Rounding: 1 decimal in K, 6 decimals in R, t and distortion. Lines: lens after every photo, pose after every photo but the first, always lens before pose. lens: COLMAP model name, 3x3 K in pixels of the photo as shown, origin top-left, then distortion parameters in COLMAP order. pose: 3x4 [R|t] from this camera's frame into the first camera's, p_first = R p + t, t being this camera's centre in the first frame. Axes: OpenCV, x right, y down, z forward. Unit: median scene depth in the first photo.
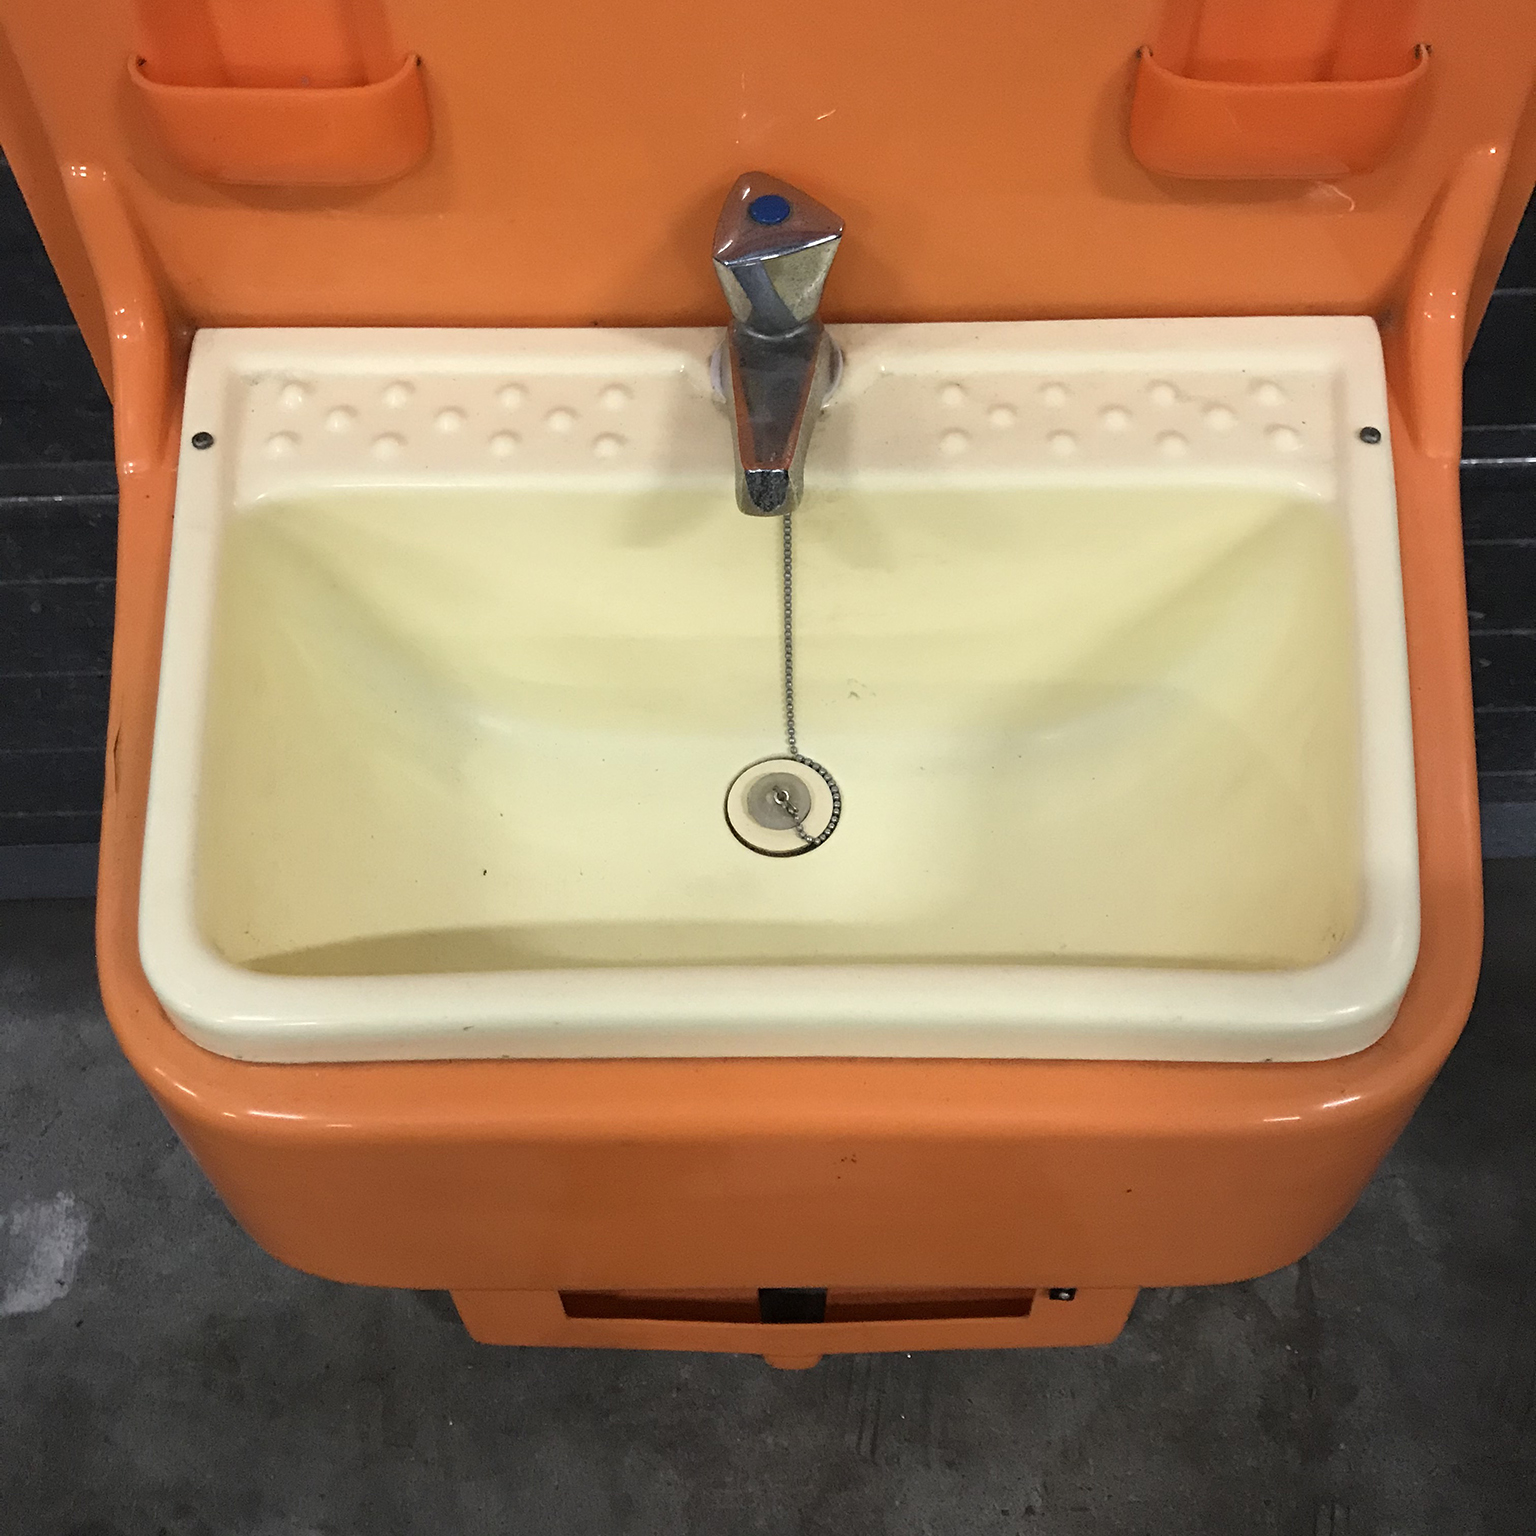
lens RADIAL K [[1684.3, 0, 772.8], [0, 1684.3, 766.2], [0, 0, 1]] dist [0.012788, 0.000000]
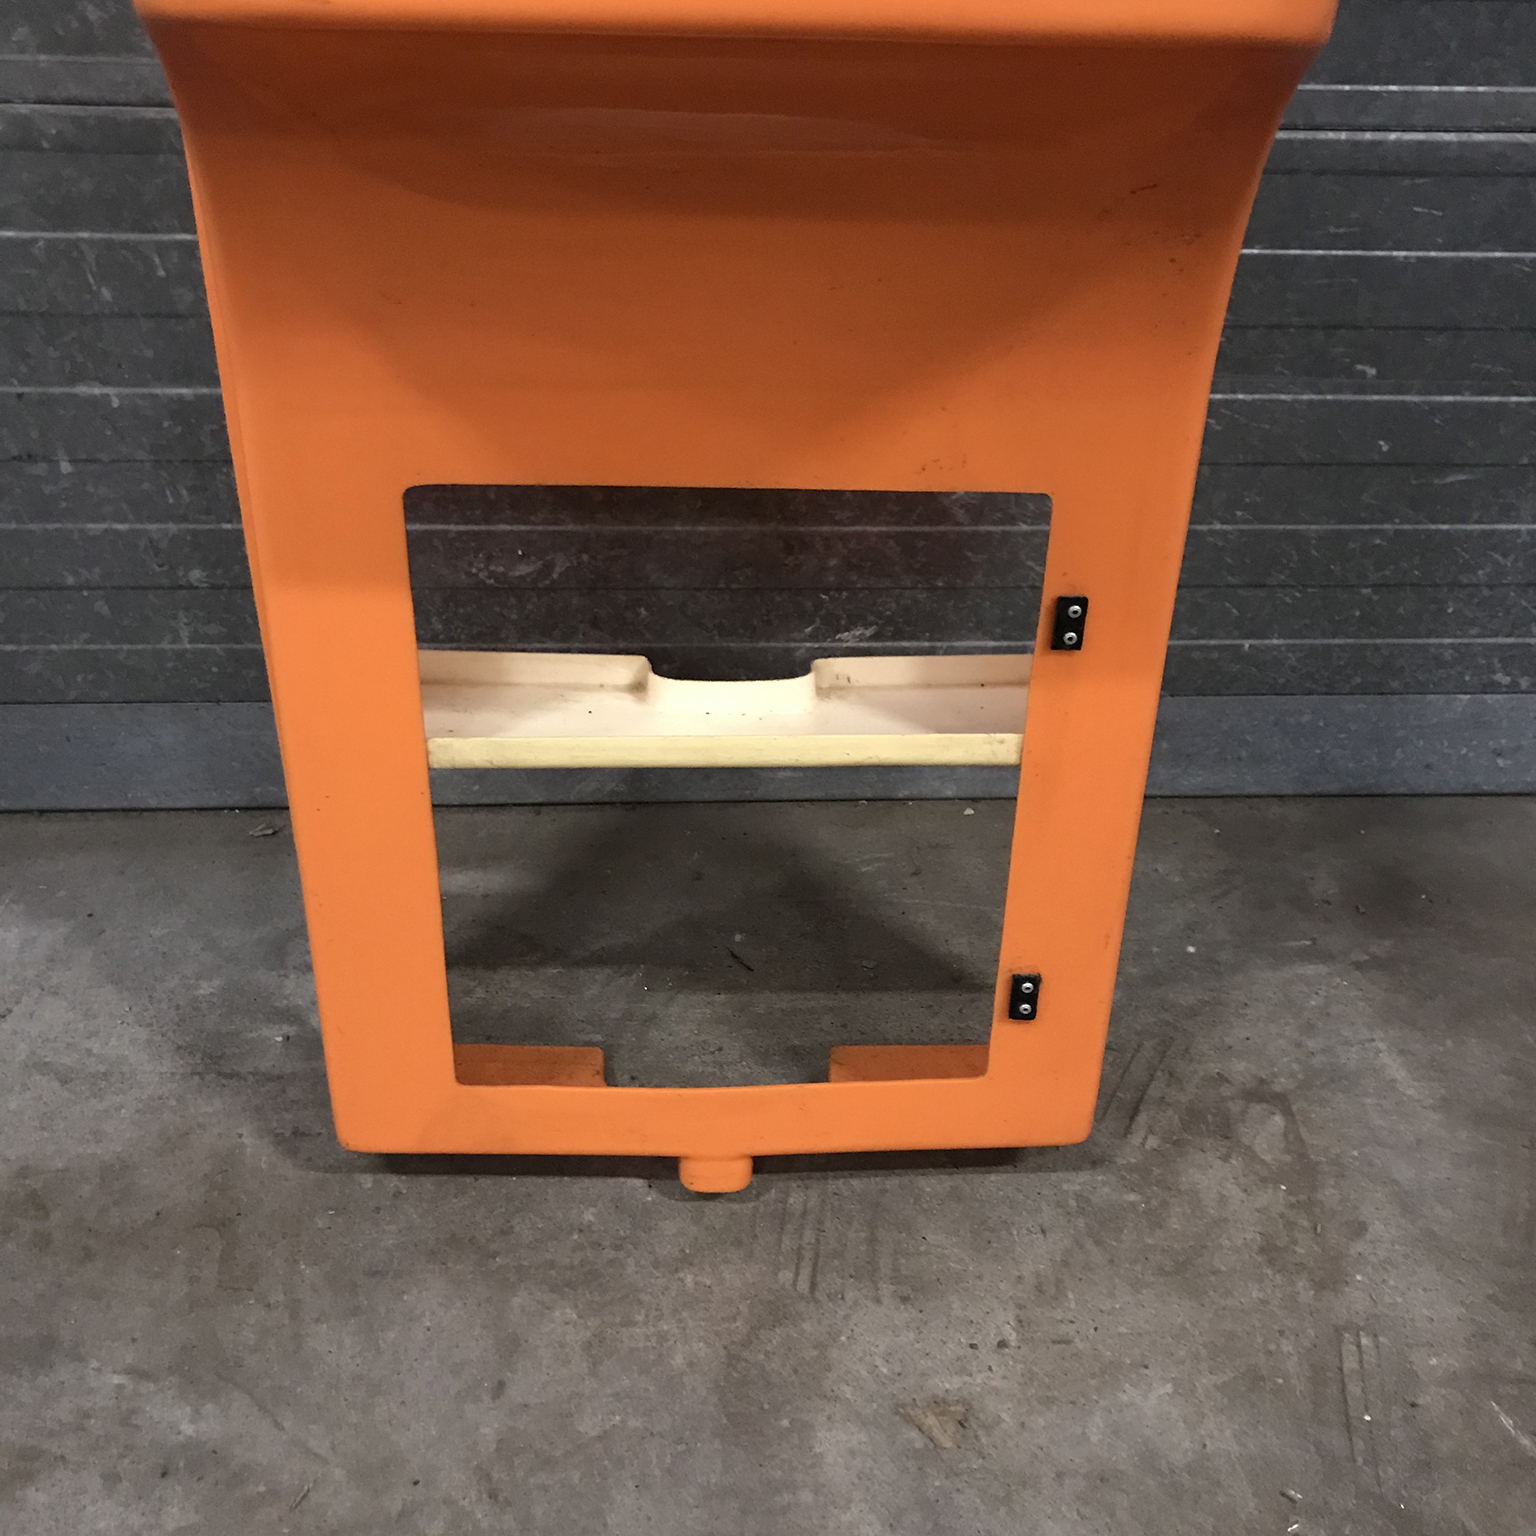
lens RADIAL K [[1684.3, 0, 778.4], [0, 1684.3, 769.9], [0, 0, 1]] dist [0.012788, 0.000000]
pose [[0.998086, 0.011031, 0.060857, -0.022124], [0.013003, 0.924546, -0.380847, 0.958977], [-0.060467, 0.380910, 0.922633, 0.259056]]
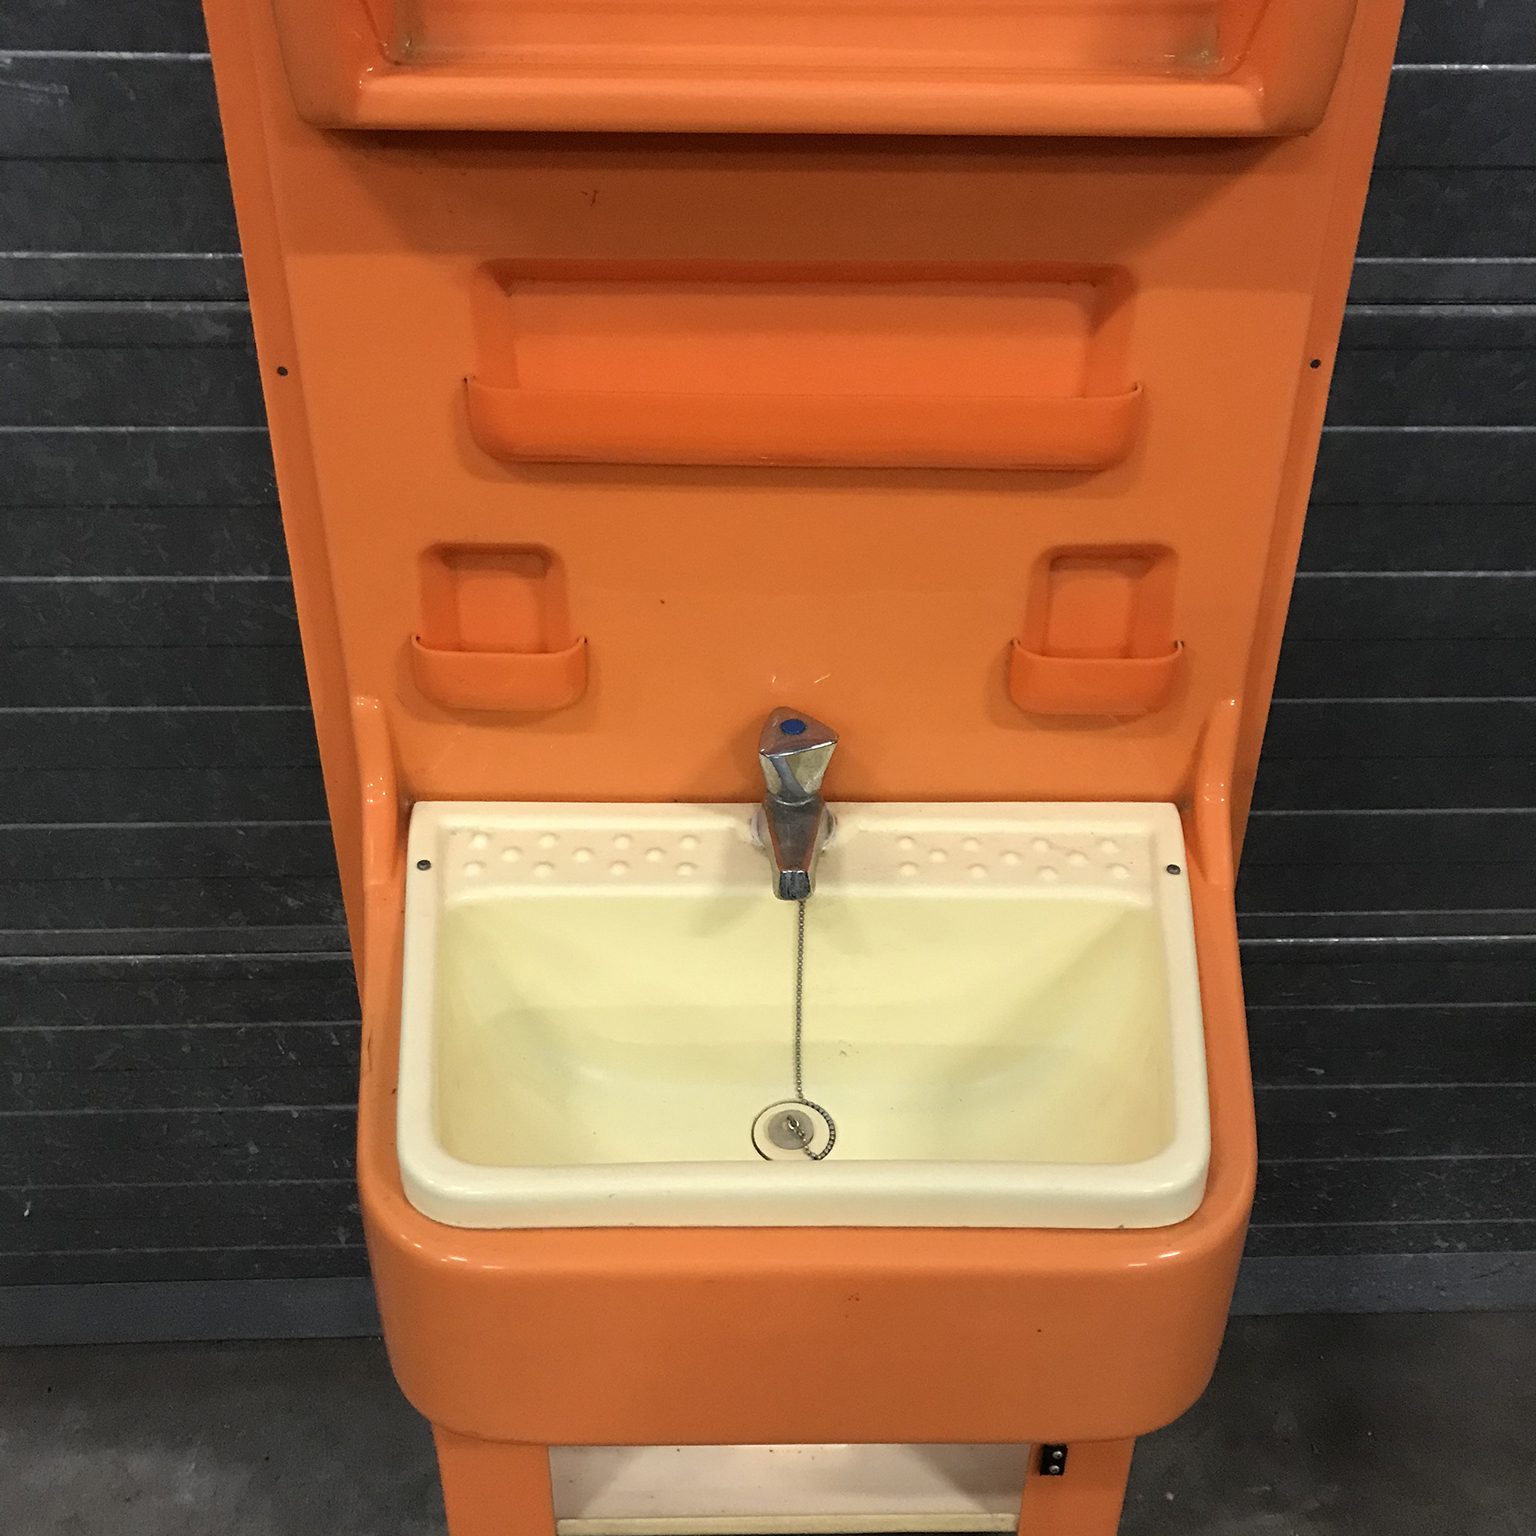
lens RADIAL K [[1684.3, 0, 766.8], [0, 1684.3, 769.2], [0, 0, 1]] dist [0.012788, 0.000000]
pose [[0.999561, 0.012818, 0.026720, -0.062703], [-0.002868, 0.939224, -0.343294, 0.240537], [-0.029496, 0.343067, 0.938848, -0.462370]]
